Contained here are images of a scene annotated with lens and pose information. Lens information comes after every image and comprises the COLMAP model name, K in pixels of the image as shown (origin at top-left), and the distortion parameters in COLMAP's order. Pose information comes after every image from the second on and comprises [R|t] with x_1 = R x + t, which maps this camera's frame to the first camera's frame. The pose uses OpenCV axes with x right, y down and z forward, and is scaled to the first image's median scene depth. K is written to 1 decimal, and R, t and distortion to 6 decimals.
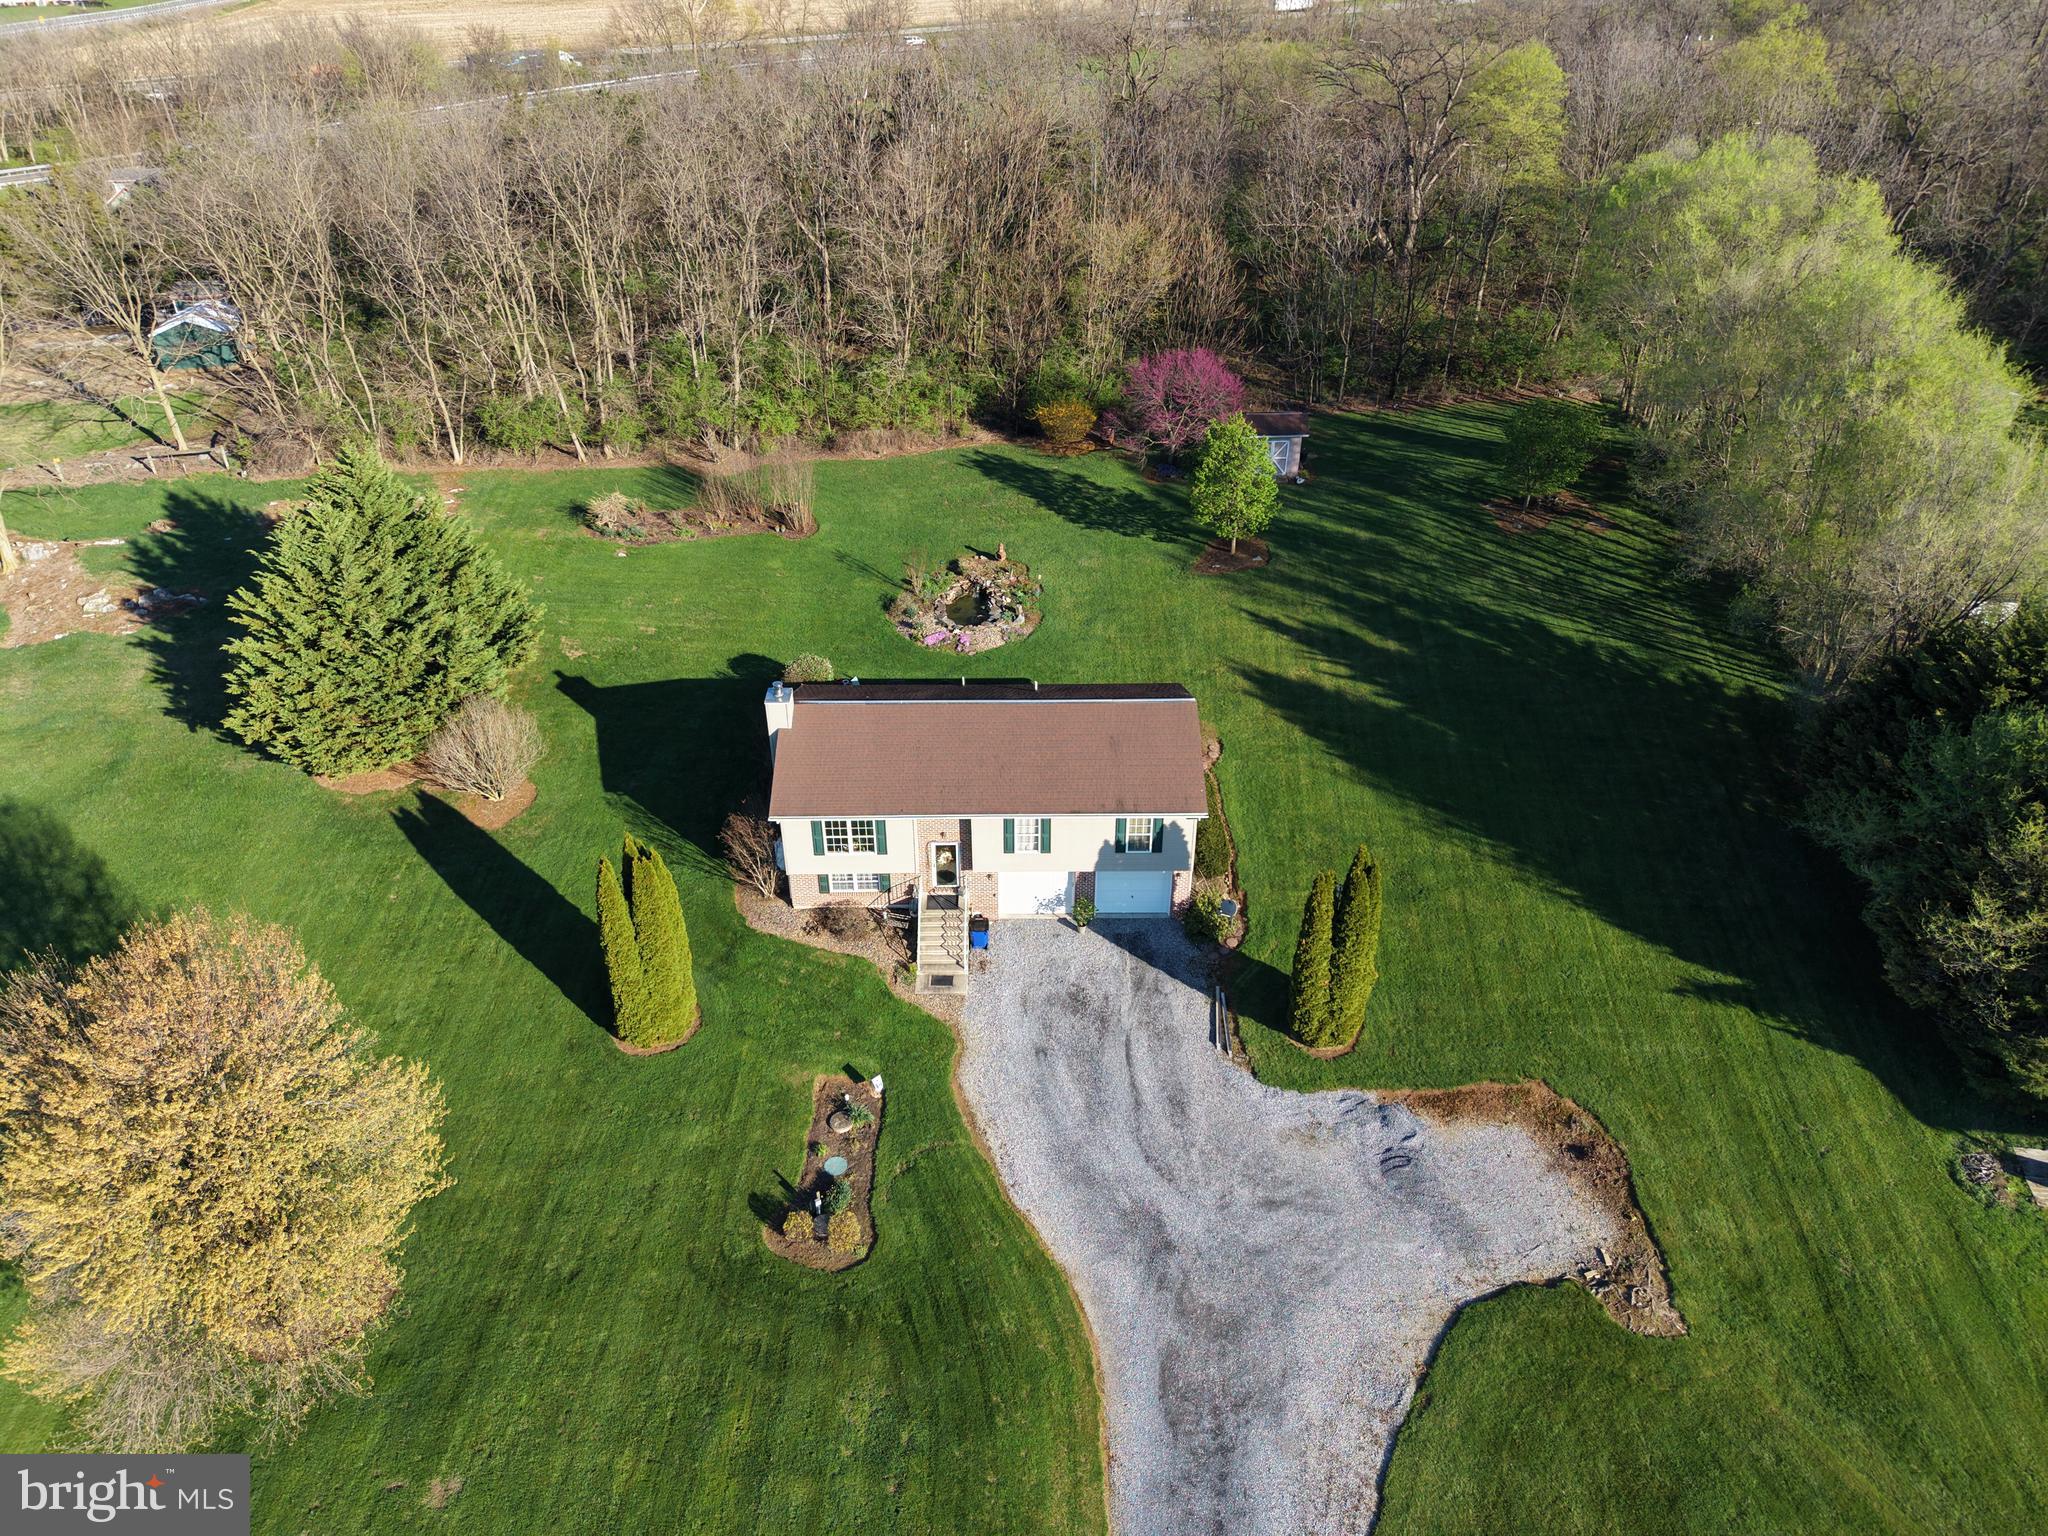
lens RADIAL K [[1391.7, 0, 1023.5], [0, 1391.7, 742.9], [0, 0, 1]] dist [0.037740, -0.041992]
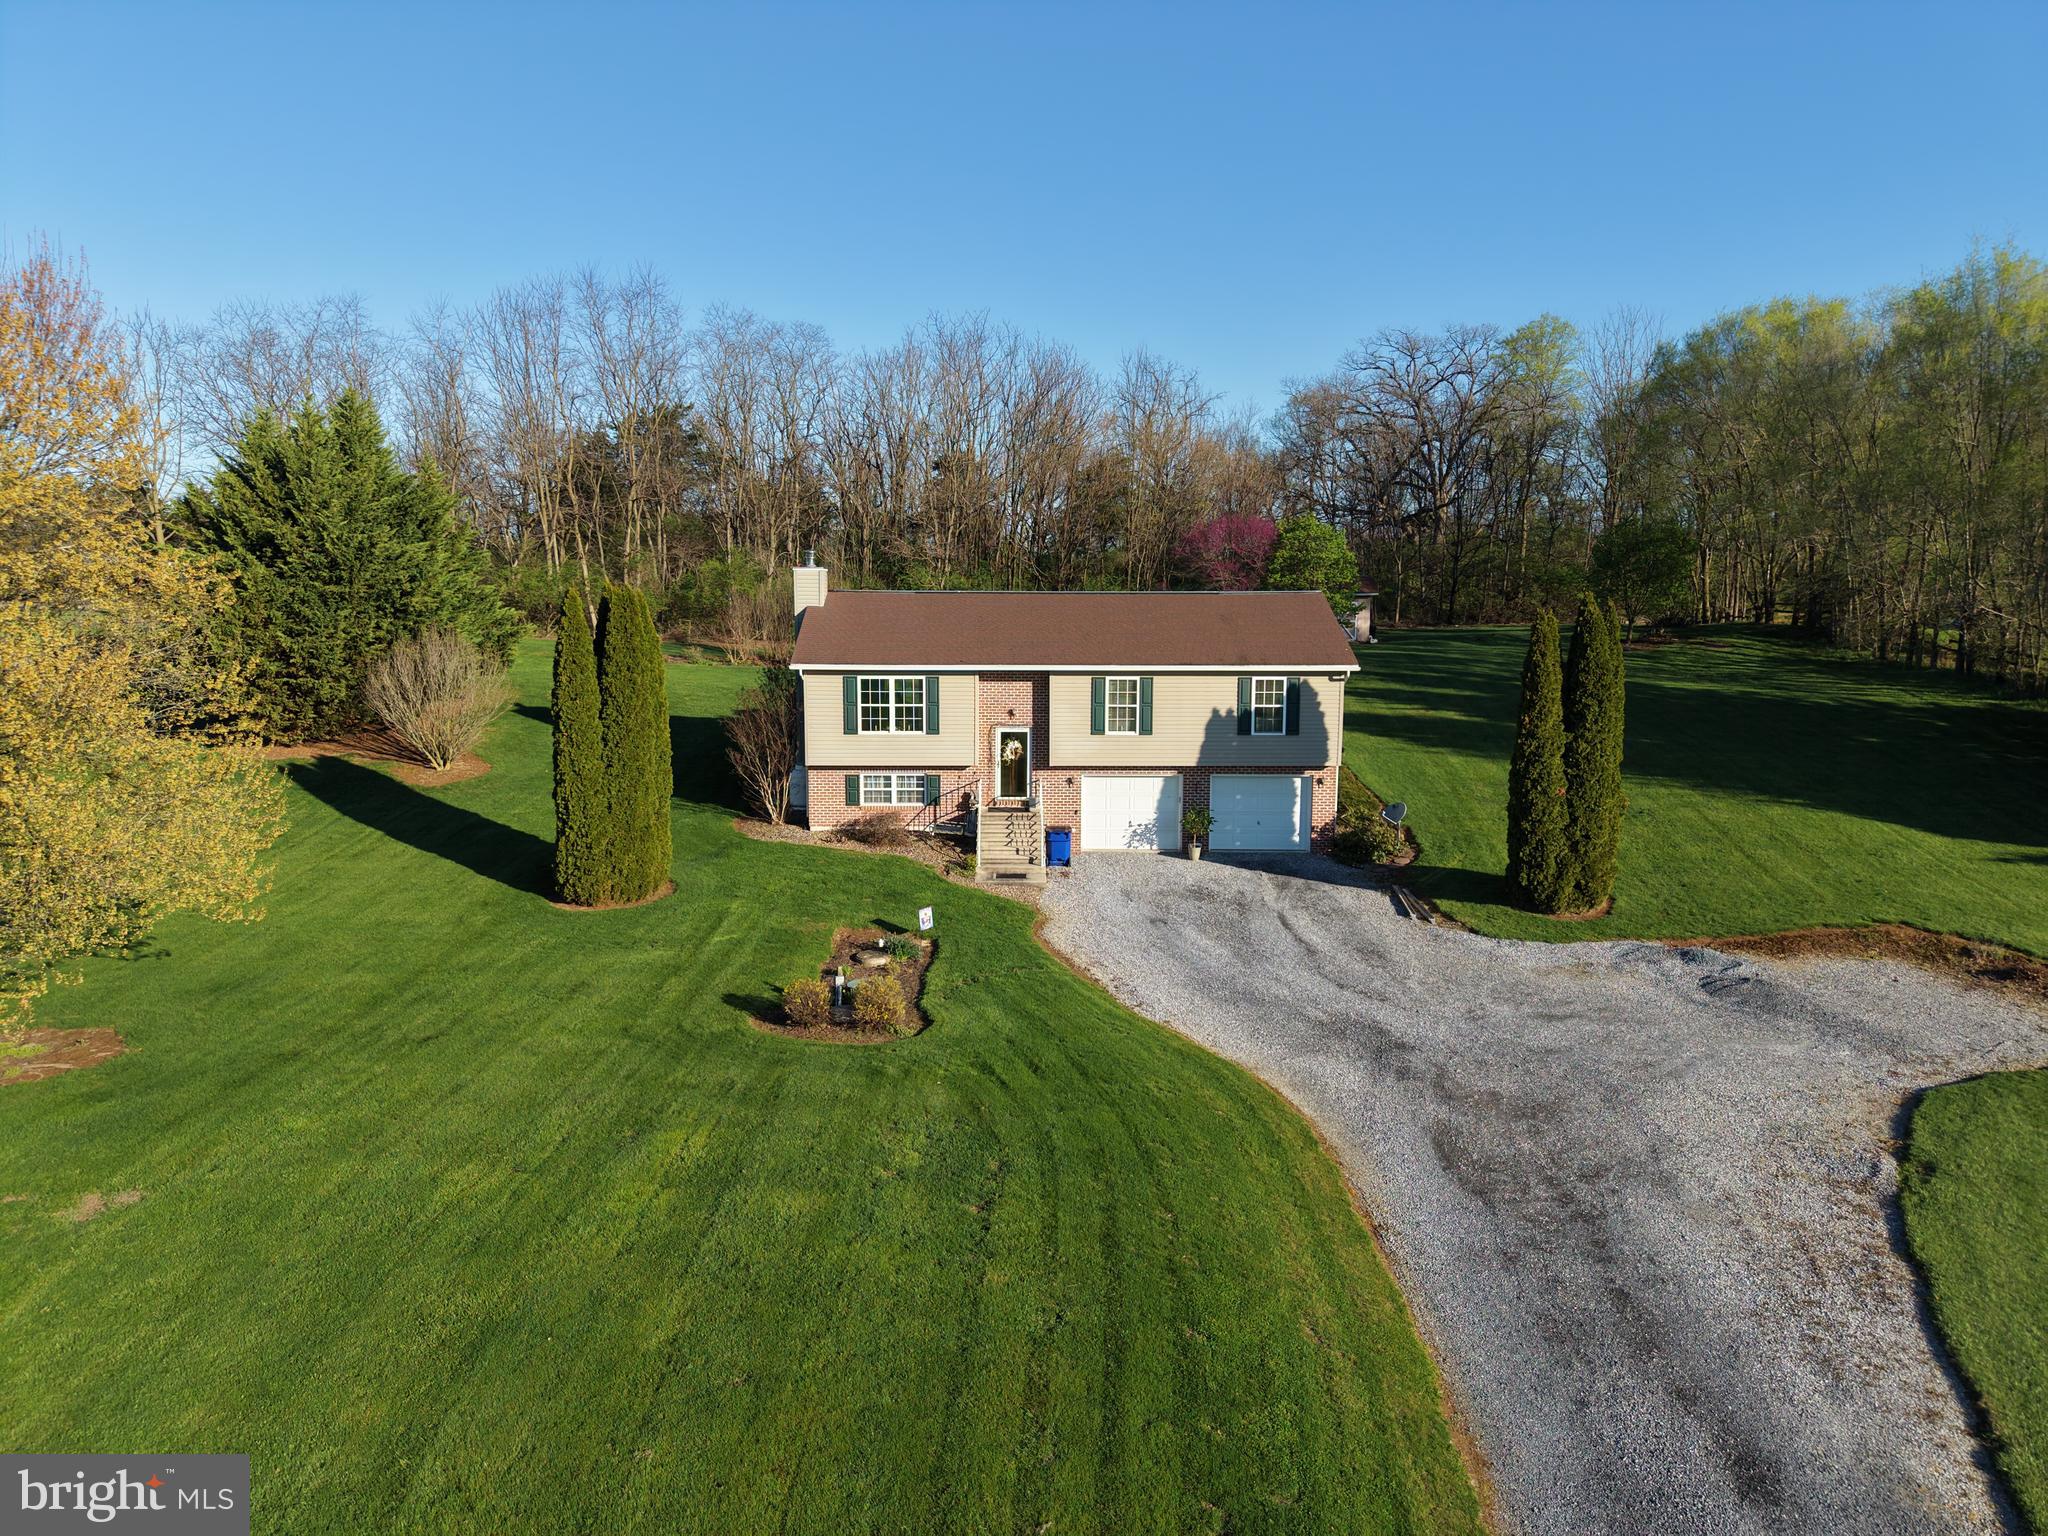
lens RADIAL K [[1371.5, 0, 1025.5], [0, 1371.5, 766.4], [0, 0, 1]] dist [0.039392, -0.044210]
pose [[0.999981, 0.004379, 0.004407, -0.053128], [-0.002141, 0.908782, -0.417265, 0.405674], [-0.005832, 0.417248, 0.908774, 0.320370]]
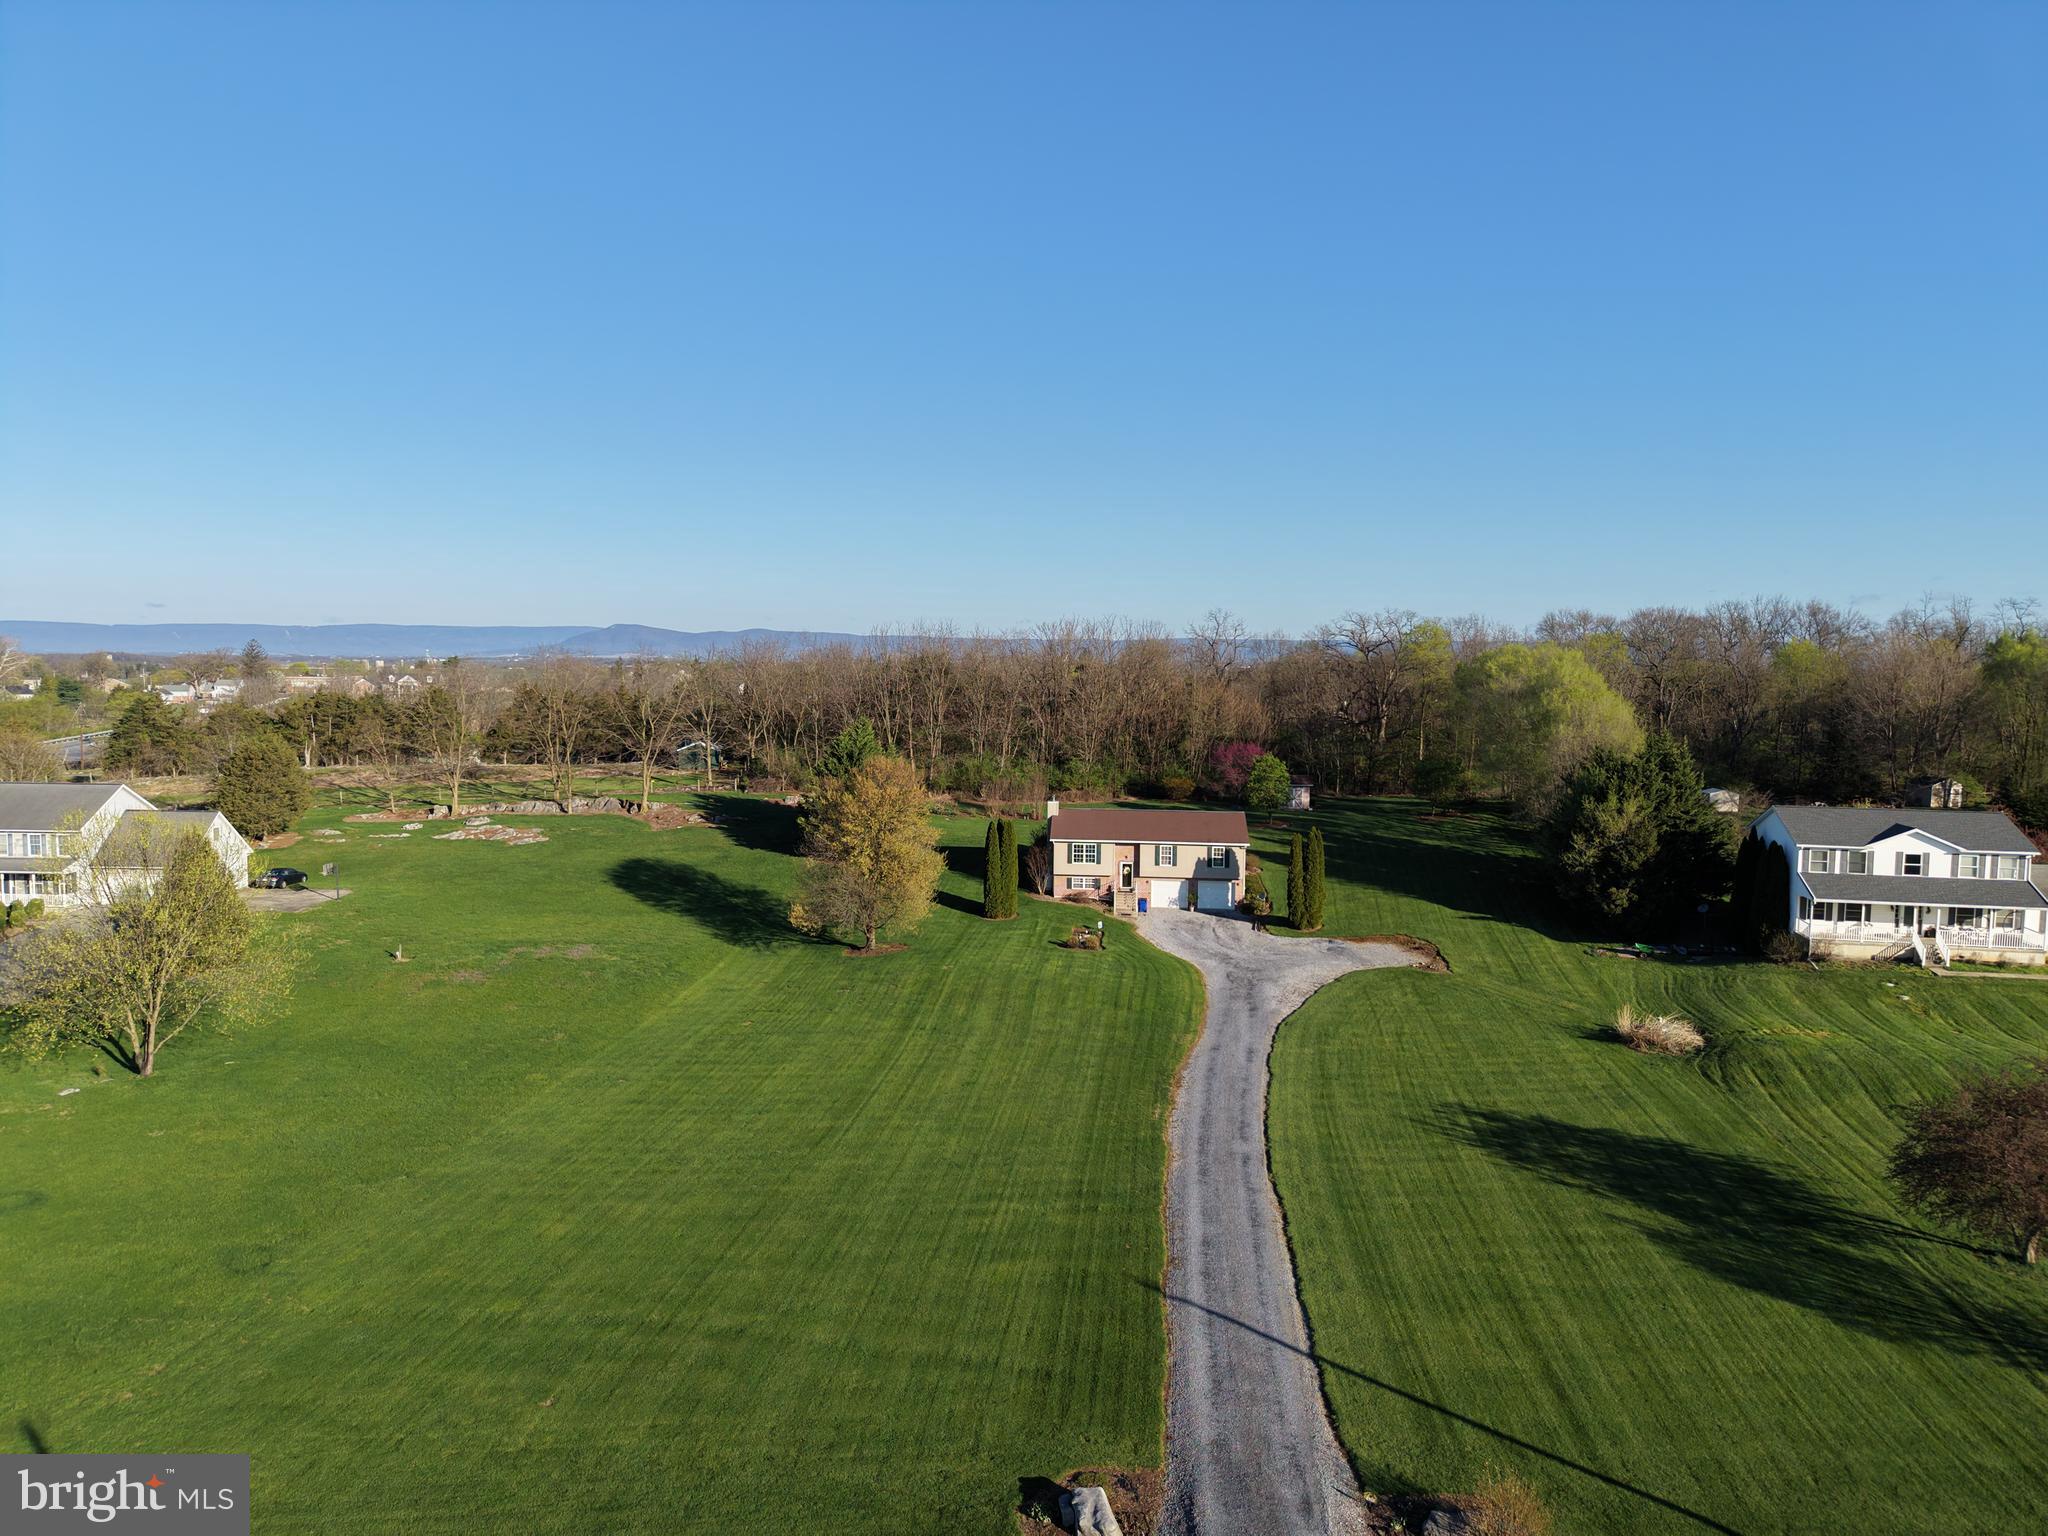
lens RADIAL K [[1404.4, 0, 1022.3], [0, 1404.4, 744.5], [0, 0, 1]] dist [0.089582, -0.152676]
pose [[0.997117, 0.020058, -0.073179, -0.062740], [-0.052605, 0.877761, -0.476202, 0.953522], [0.054682, 0.478679, 0.876286, -0.999669]]
